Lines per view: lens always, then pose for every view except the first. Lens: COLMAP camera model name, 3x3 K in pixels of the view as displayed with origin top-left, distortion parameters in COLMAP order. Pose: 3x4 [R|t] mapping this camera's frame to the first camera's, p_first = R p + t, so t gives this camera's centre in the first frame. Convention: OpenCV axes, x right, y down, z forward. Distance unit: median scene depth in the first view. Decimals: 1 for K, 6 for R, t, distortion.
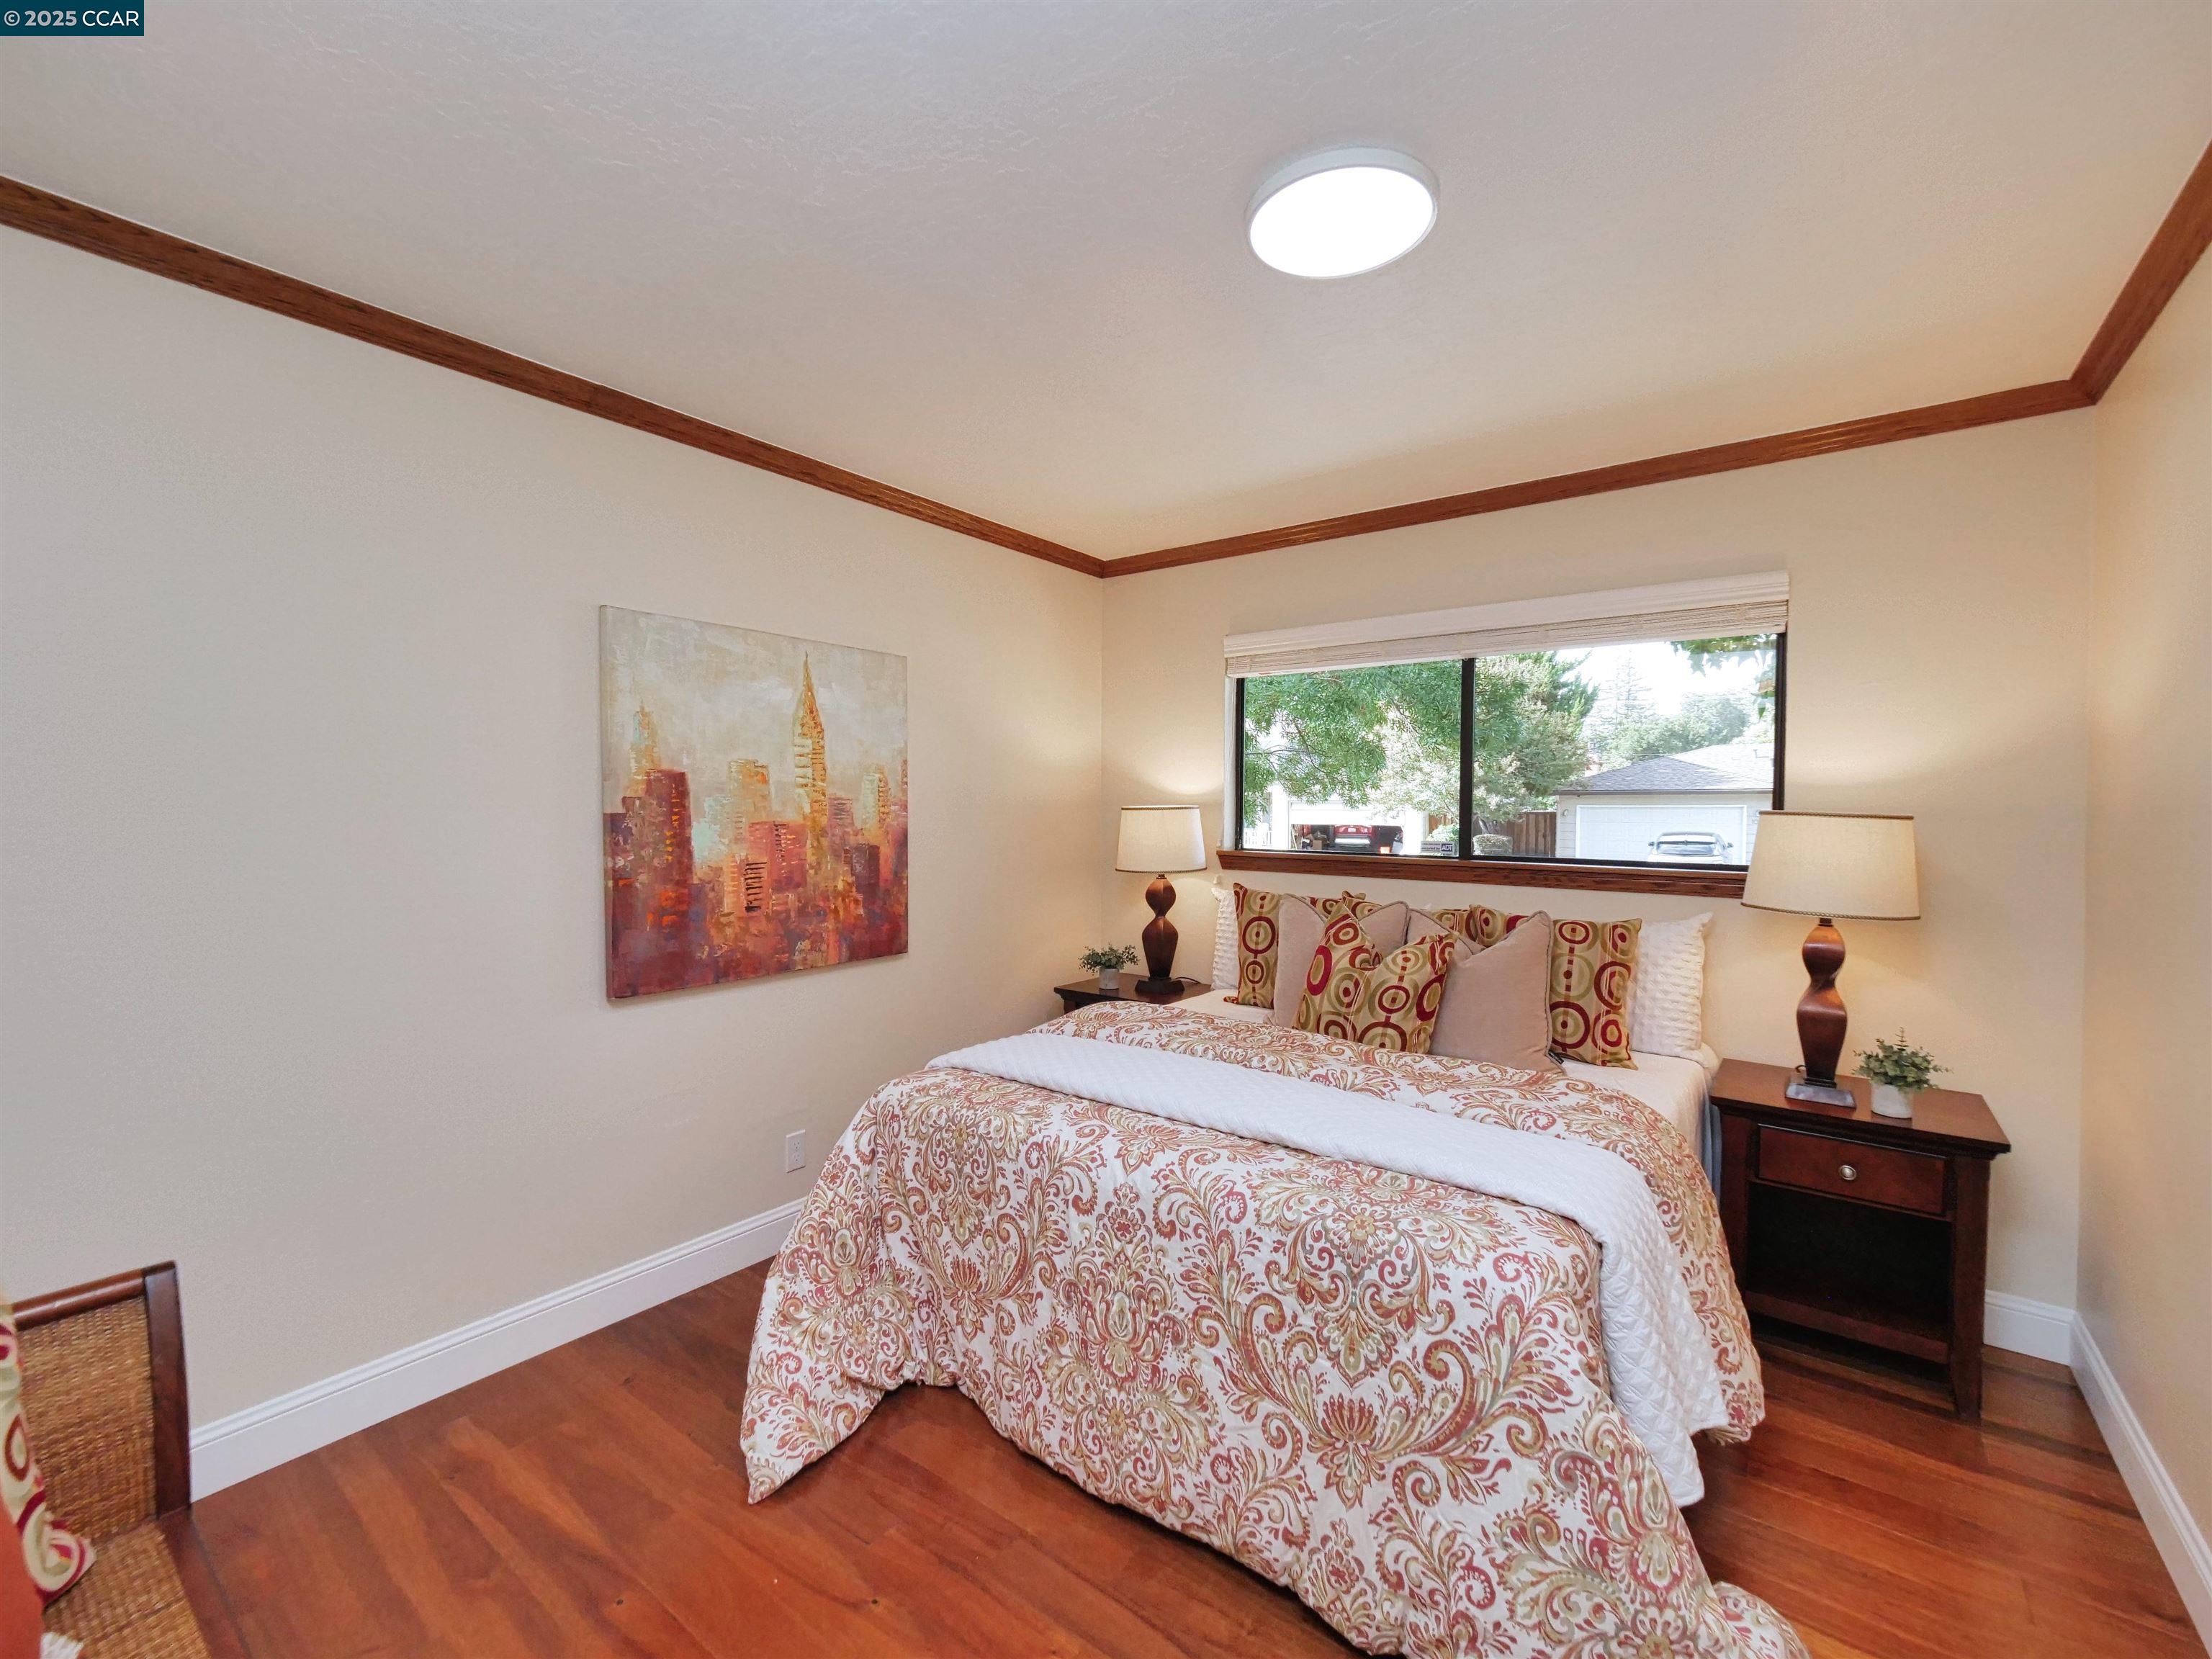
lens RADIAL K [[936.8, 0, 1089.3], [0, 936.8, 824.4], [0, 0, 1]] dist [-0.007384, 0.002426]
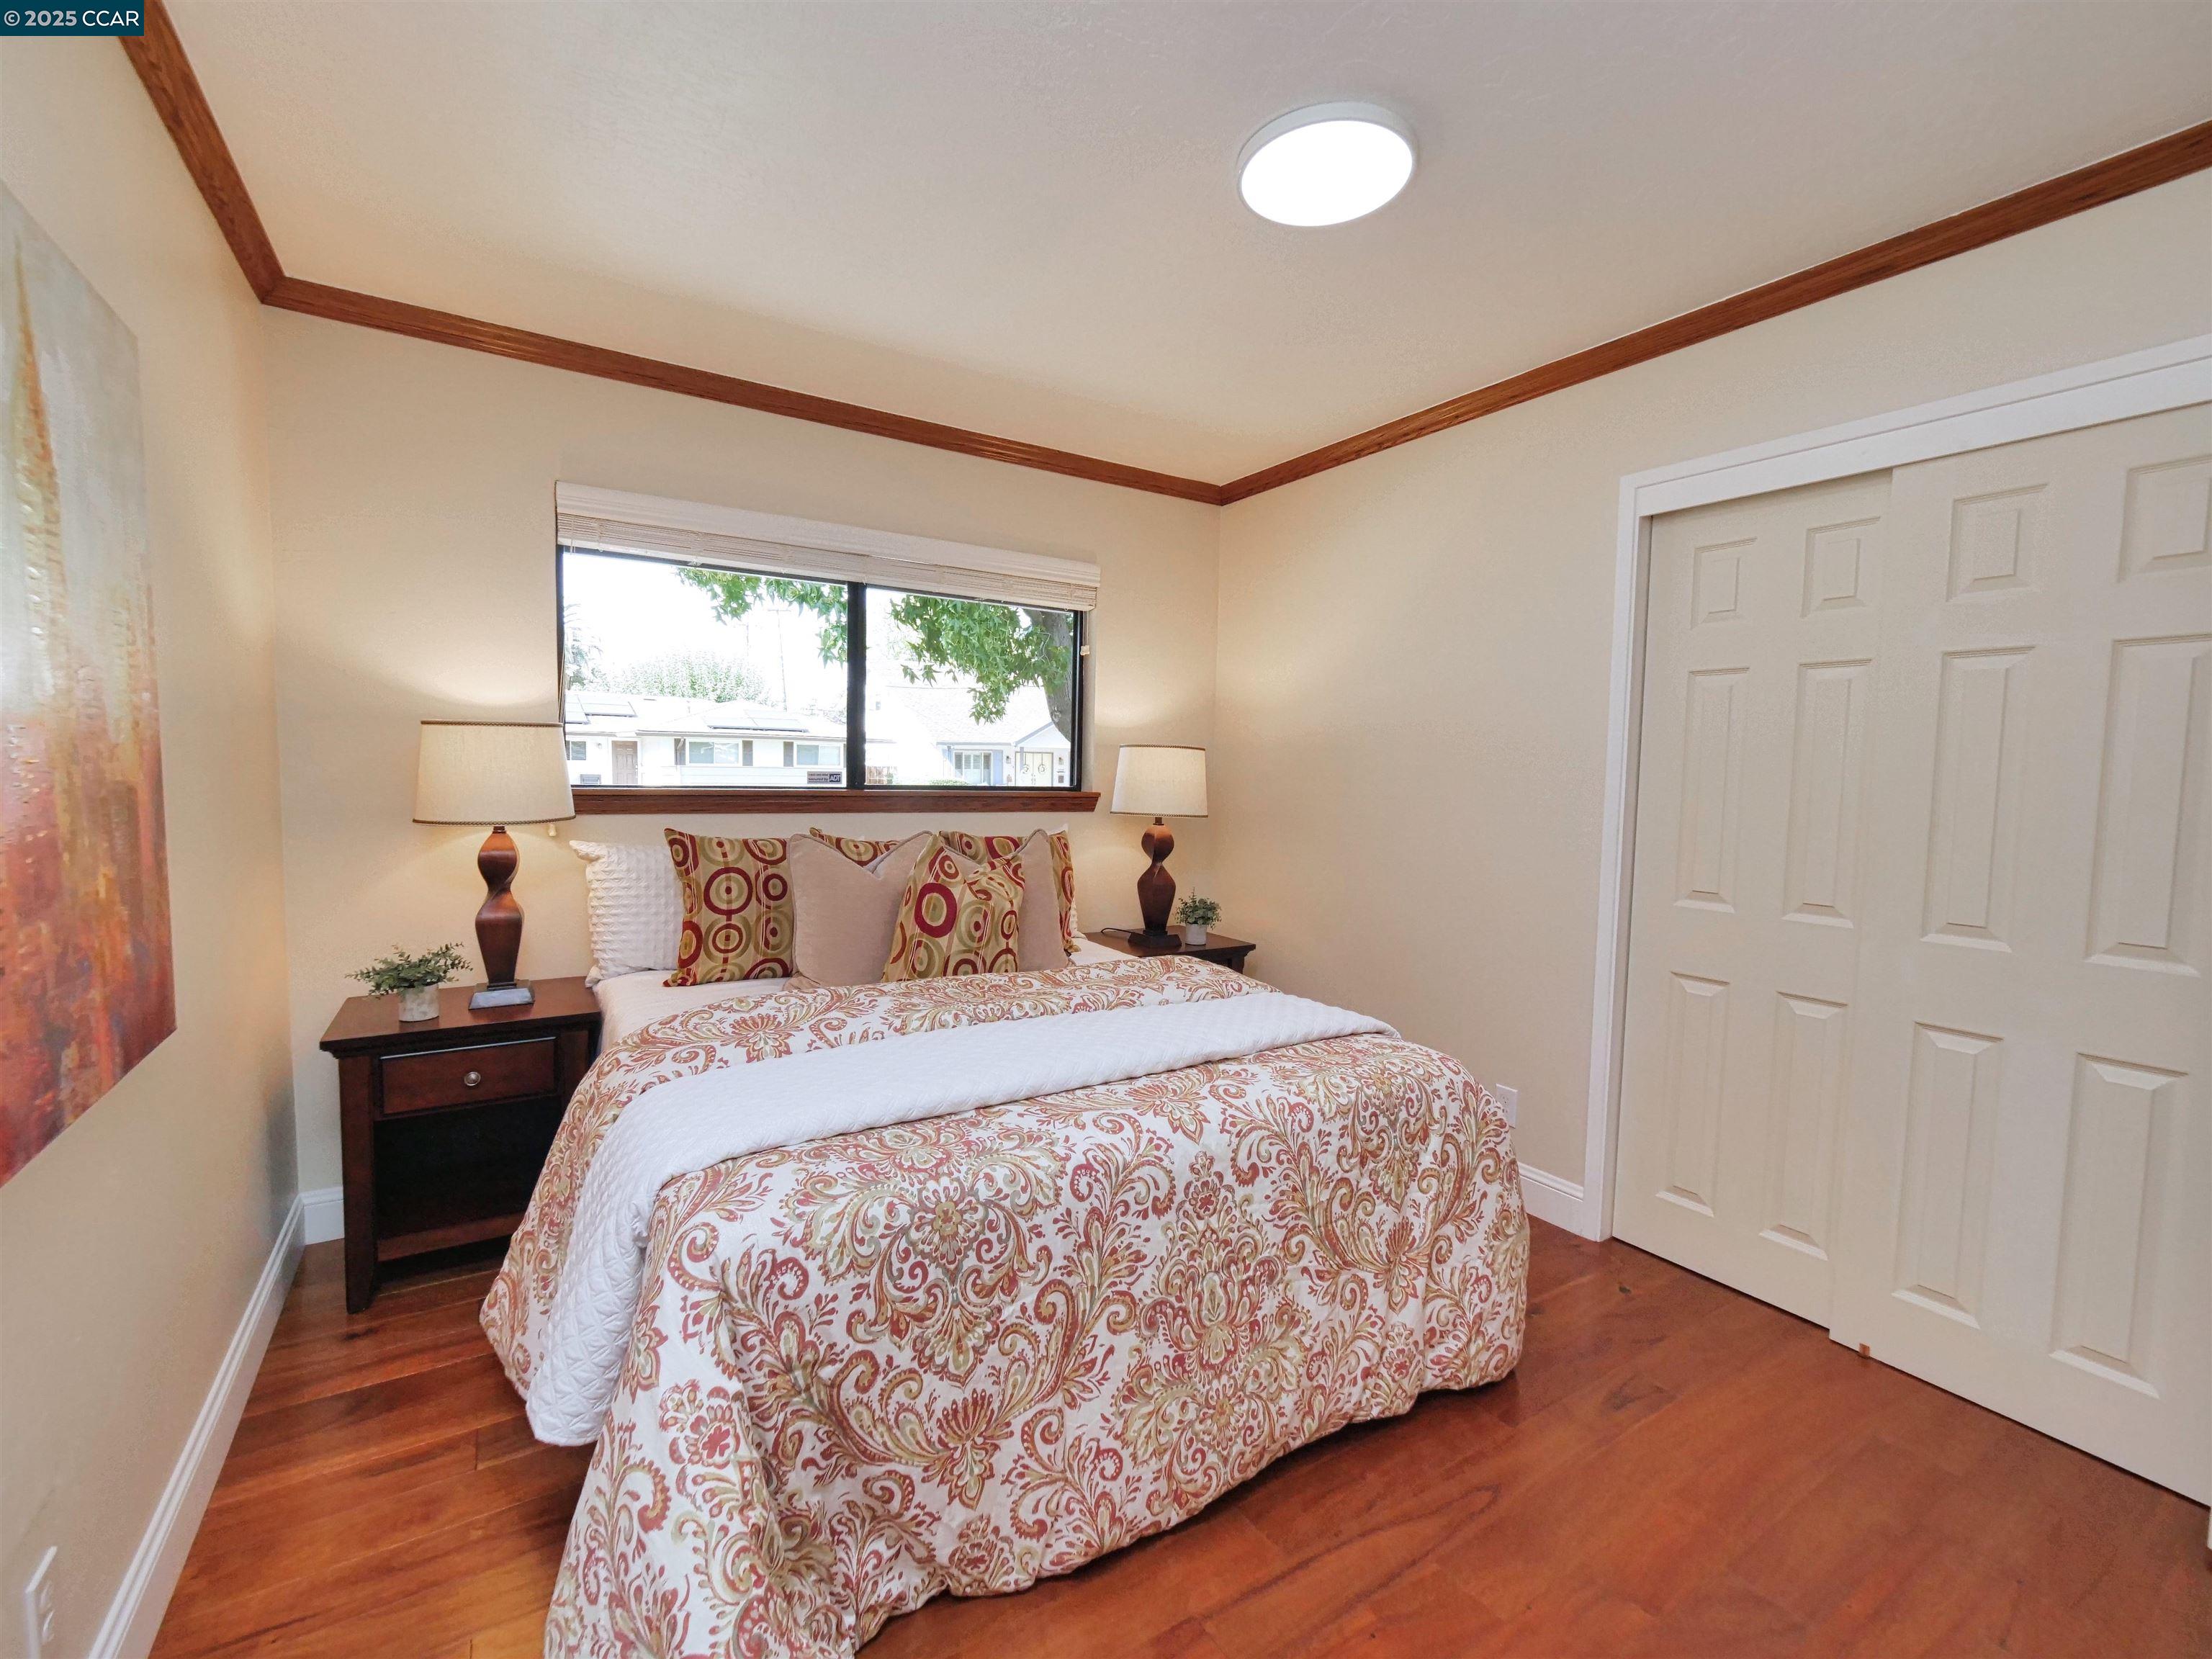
lens RADIAL K [[936.8, 0, 1062.2], [0, 936.8, 823.9], [0, 0, 1]] dist [-0.007384, 0.002426]
pose [[0.368172, -0.059510, 0.927851, -0.787137], [0.002845, 0.998017, 0.062881, 0.022370], [-0.929753, -0.020511, 0.367612, 0.793524]]
